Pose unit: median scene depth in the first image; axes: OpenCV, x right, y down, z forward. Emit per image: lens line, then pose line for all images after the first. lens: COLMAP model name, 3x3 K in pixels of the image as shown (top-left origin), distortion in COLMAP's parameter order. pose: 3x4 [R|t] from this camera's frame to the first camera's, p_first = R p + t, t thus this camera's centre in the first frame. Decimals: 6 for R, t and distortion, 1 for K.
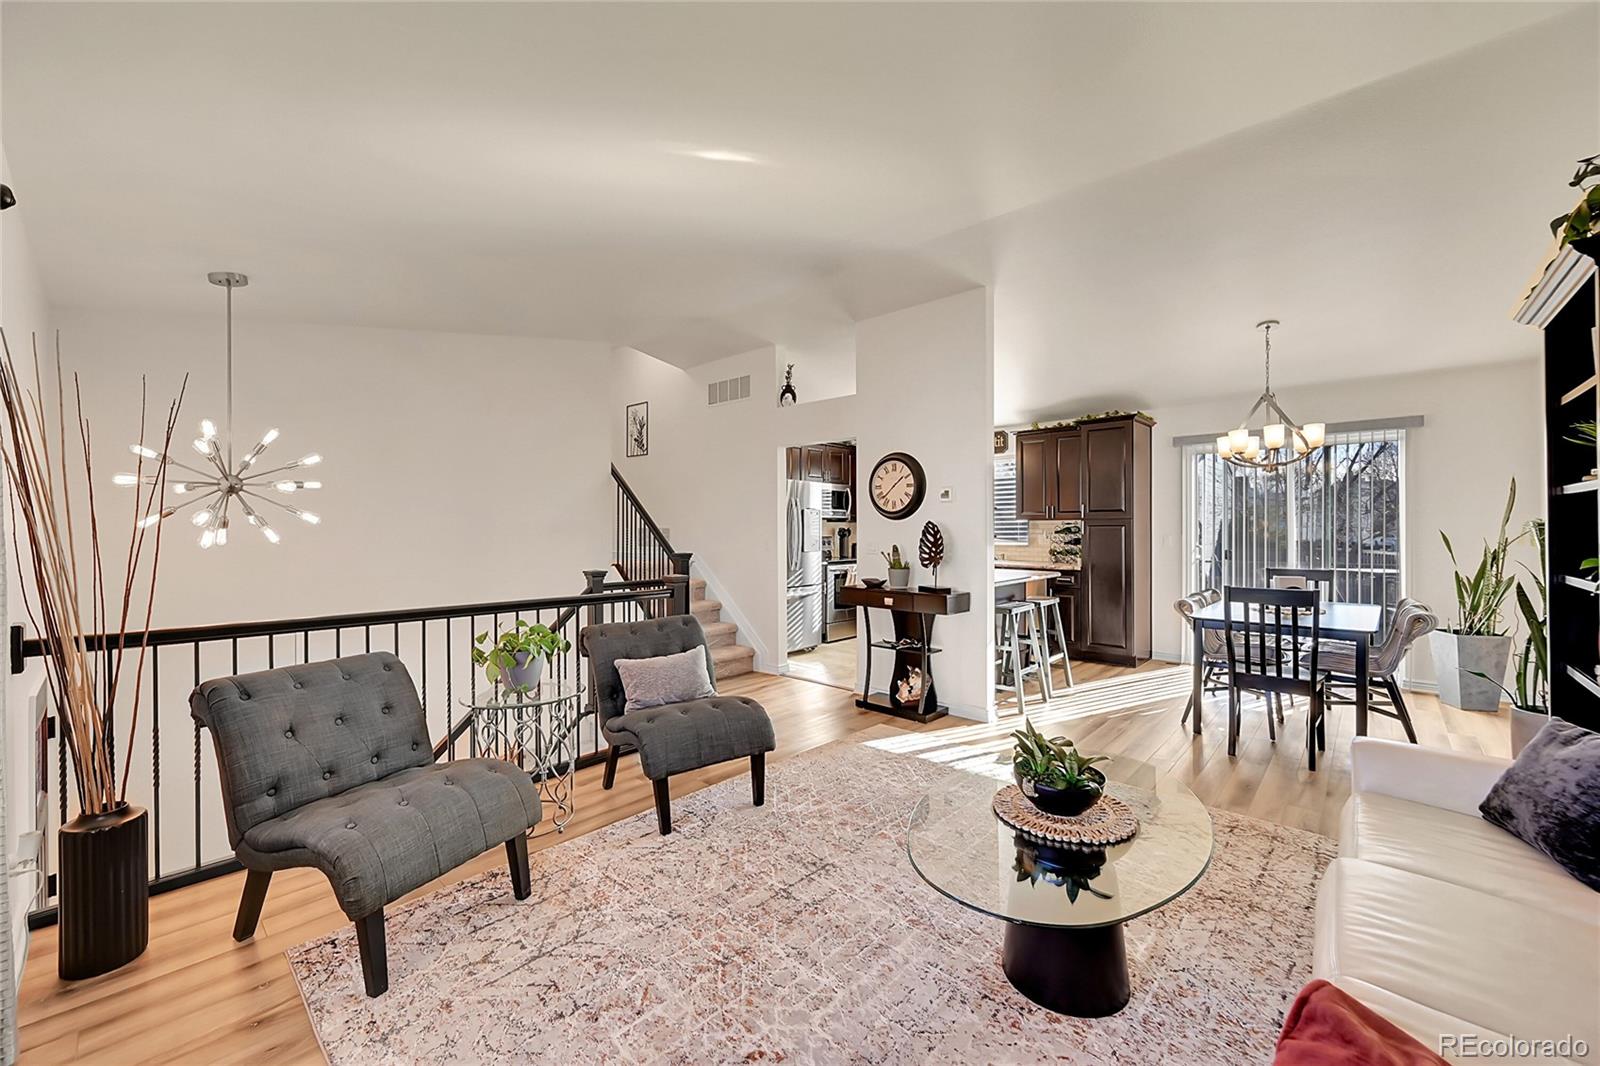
lens RADIAL K [[628.2, 0, 800.0], [0, 628.2, 533.0], [0, 0, 1]] dist [-0.000778, 0.000175]
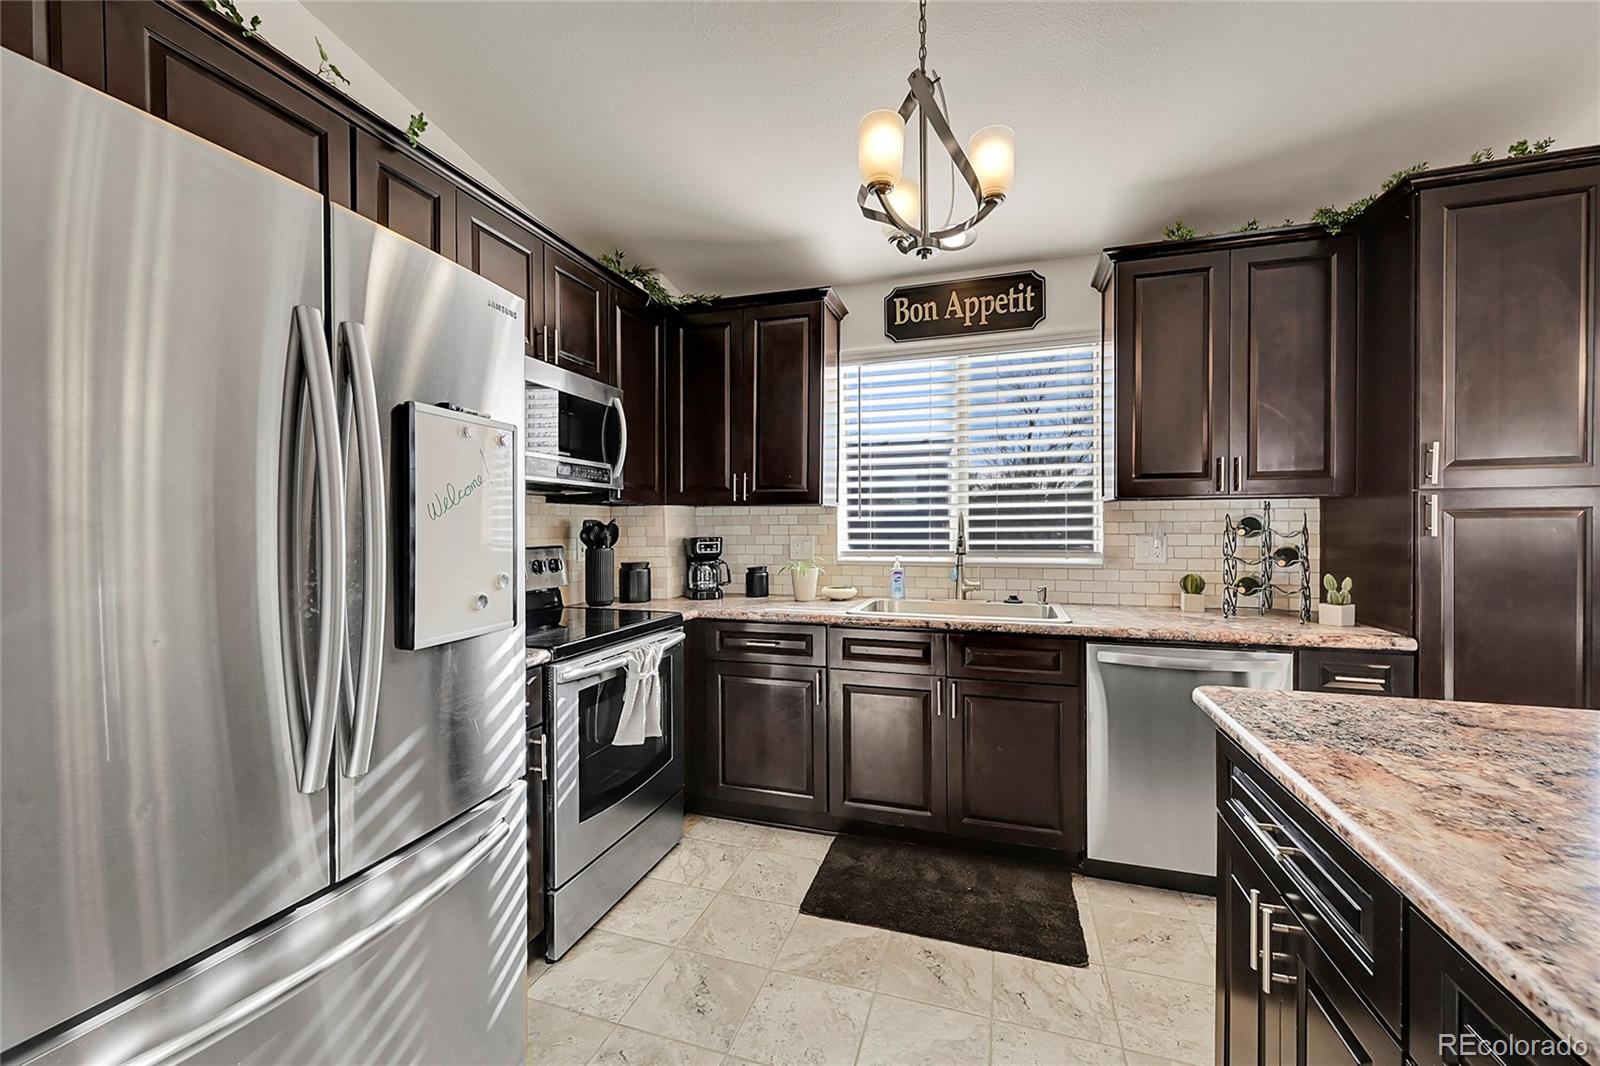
lens RADIAL K [[628.2, 0, 800.0], [0, 628.2, 533.0], [0, 0, 1]] dist [-0.000778, 0.000175]
pose [[0.907594, -0.006387, 0.419801, 0.028408], [0.005973, 0.999980, 0.002302, -0.001279], [-0.419807, 0.000418, 0.907613, 0.716913]]
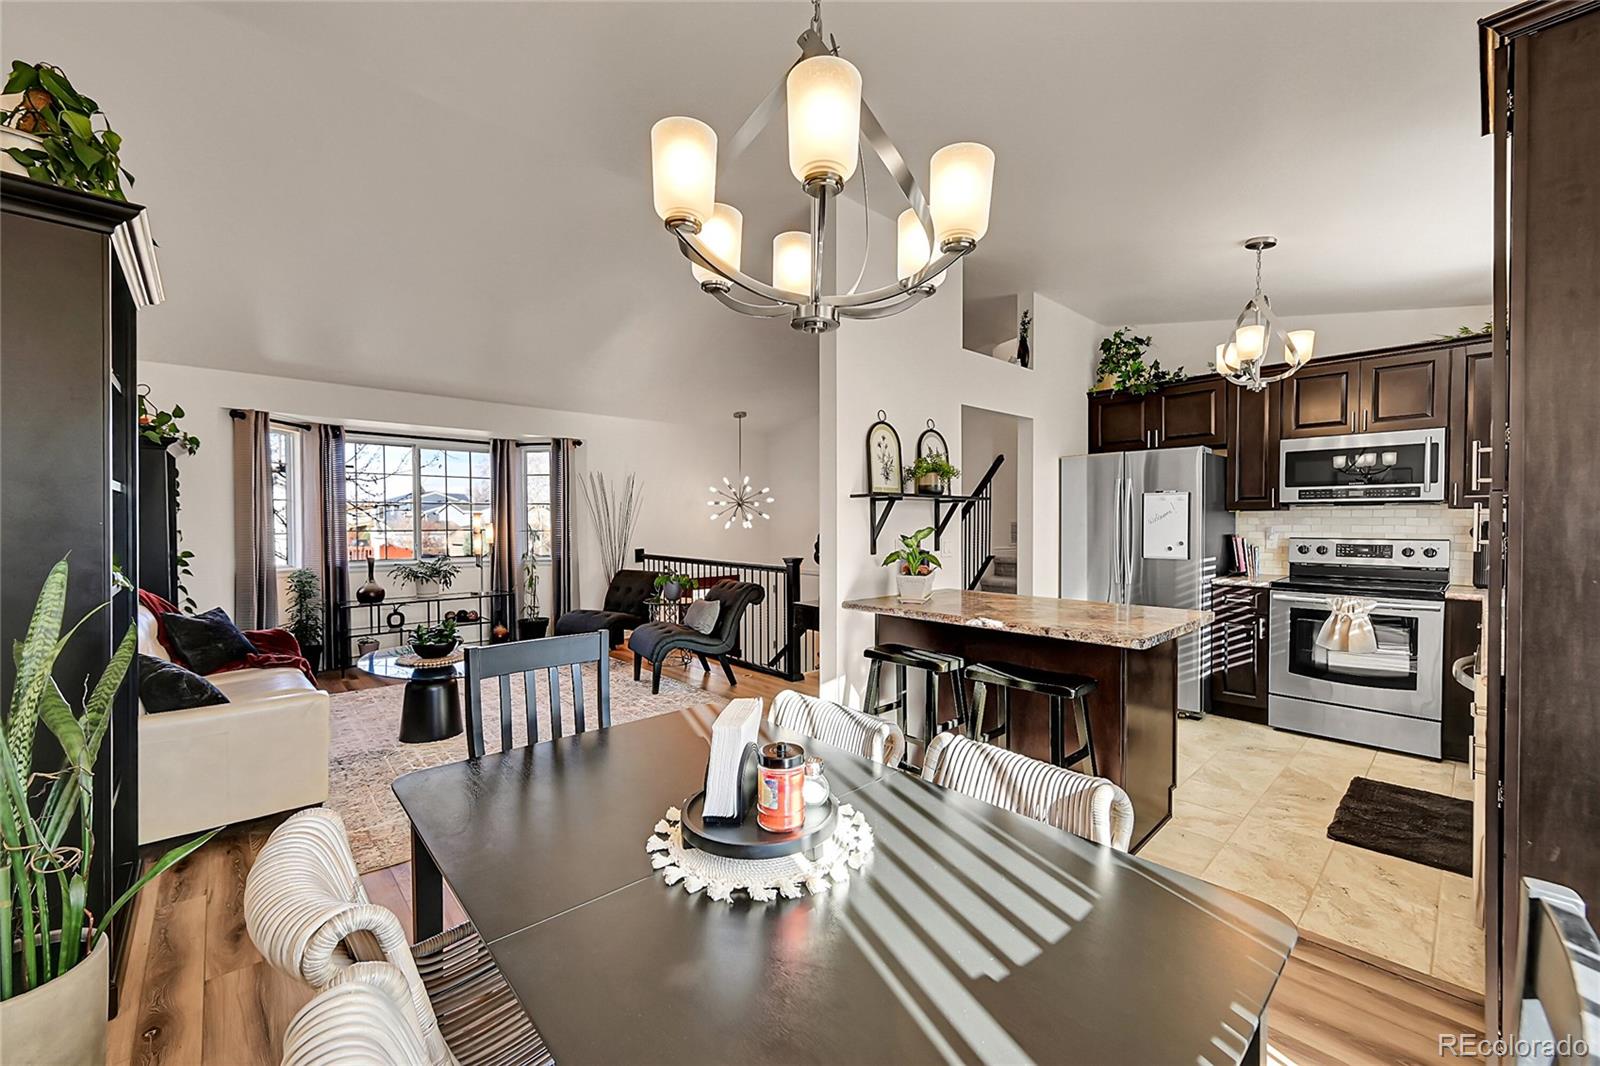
lens RADIAL K [[628.2, 0, 800.0], [0, 628.2, 533.0], [0, 0, 1]] dist [-0.000778, 0.000175]
pose [[-0.084177, 0.020553, -0.996239, 0.622576], [-0.005843, 0.999760, 0.021119, -0.007476], [0.996434, 0.007599, -0.084037, 0.622240]]
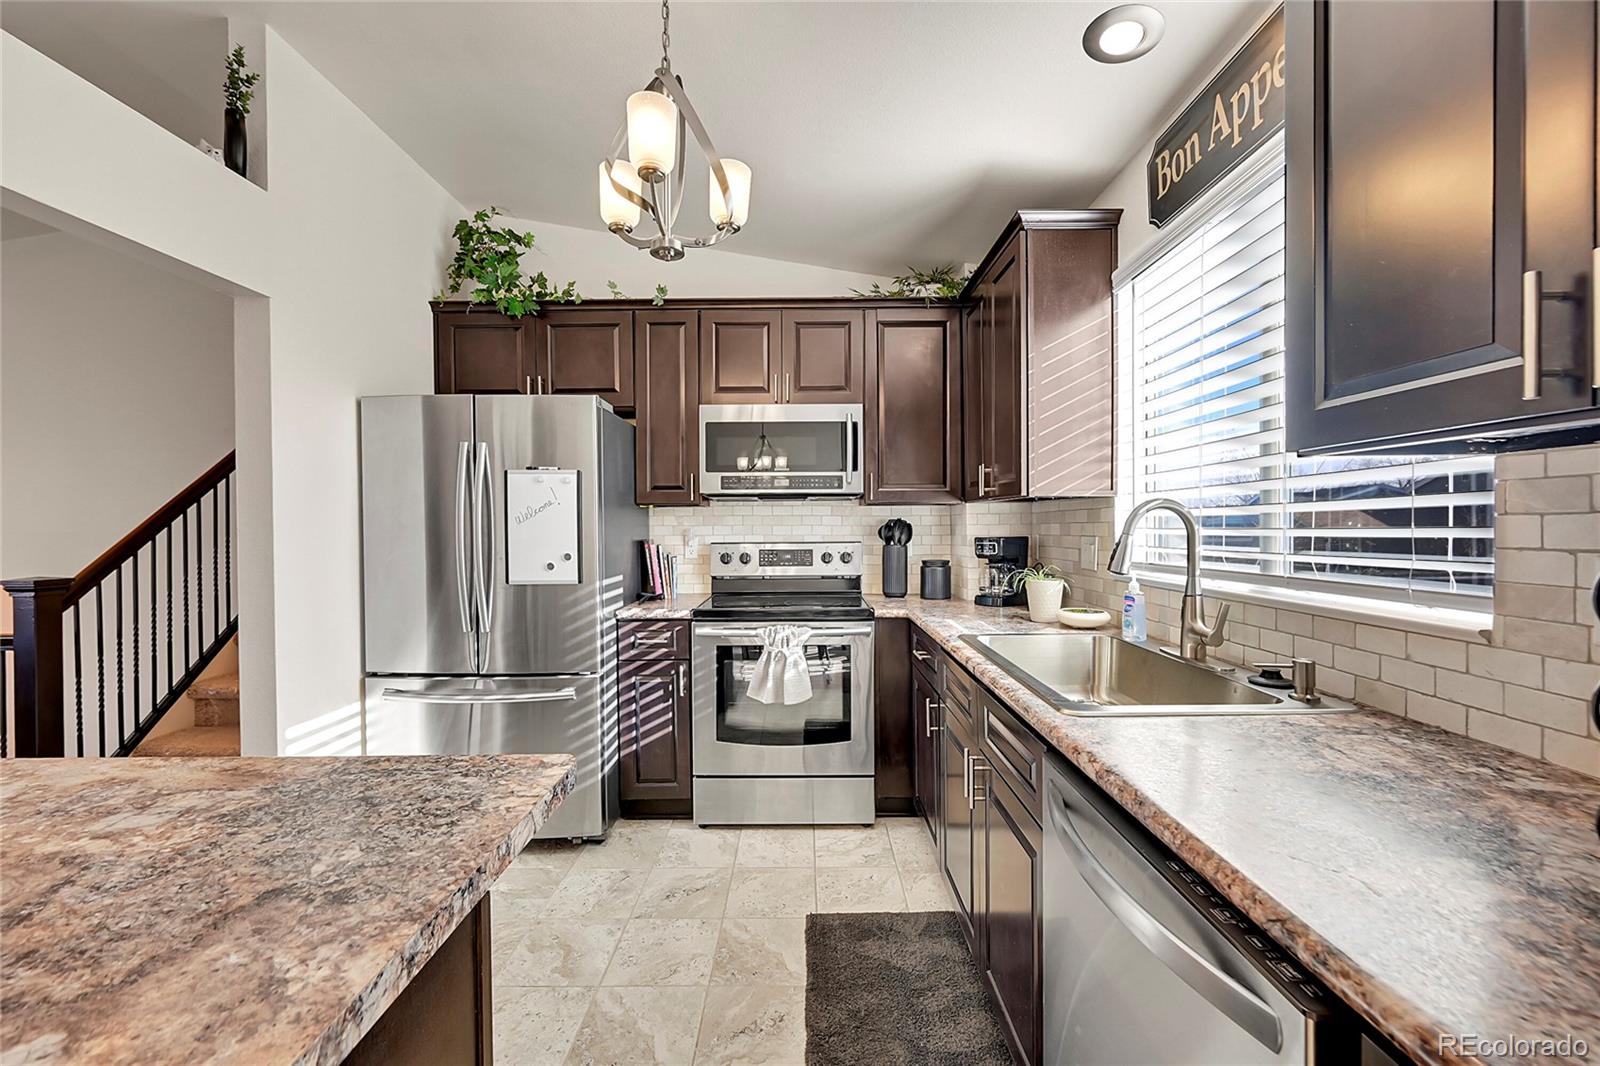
lens RADIAL K [[628.2, 0, 800.0], [0, 628.2, 533.0], [0, 0, 1]] dist [-0.000778, 0.000175]
pose [[0.672862, 0.003241, -0.739761, 0.357543], [0.000048, 0.999990, 0.004425, -0.002114], [0.739768, -0.003013, 0.672855, 0.785148]]
